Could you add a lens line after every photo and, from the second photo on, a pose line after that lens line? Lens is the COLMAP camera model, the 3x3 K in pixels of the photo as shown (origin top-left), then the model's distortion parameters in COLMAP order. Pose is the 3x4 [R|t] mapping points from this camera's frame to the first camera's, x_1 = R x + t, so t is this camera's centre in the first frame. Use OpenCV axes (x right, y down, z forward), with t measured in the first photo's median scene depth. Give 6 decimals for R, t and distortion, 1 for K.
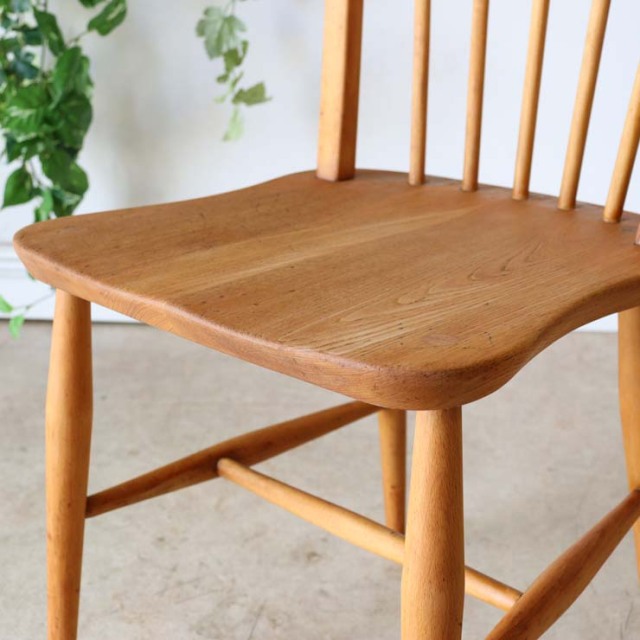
lens RADIAL K [[1103.9, 0, 320.0], [0, 1103.9, 320.0], [0, 0, 1]] dist [-0.099924, 0.302720]
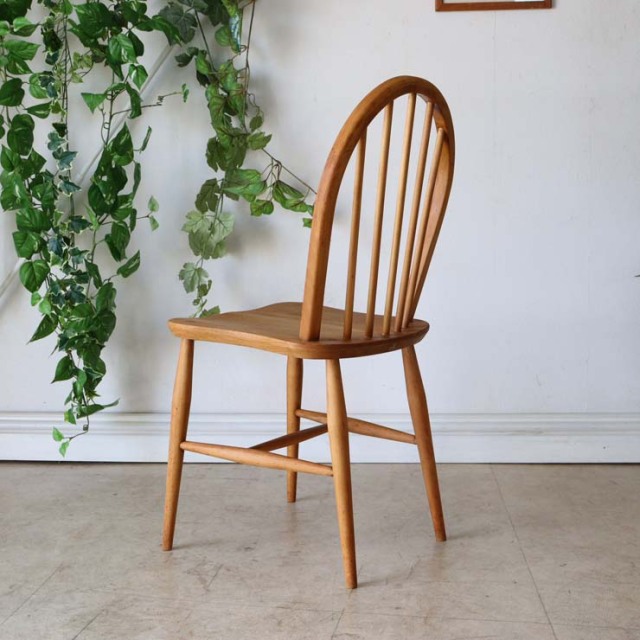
lens RADIAL K [[1103.9, 0, 320.0], [0, 1103.9, 320.0], [0, 0, 1]] dist [-0.099924, 0.302720]
pose [[0.997202, 0.012065, 0.073771, -0.026894], [0.007542, 0.965614, -0.259872, 0.318650], [-0.074369, 0.259701, 0.962821, -0.827924]]
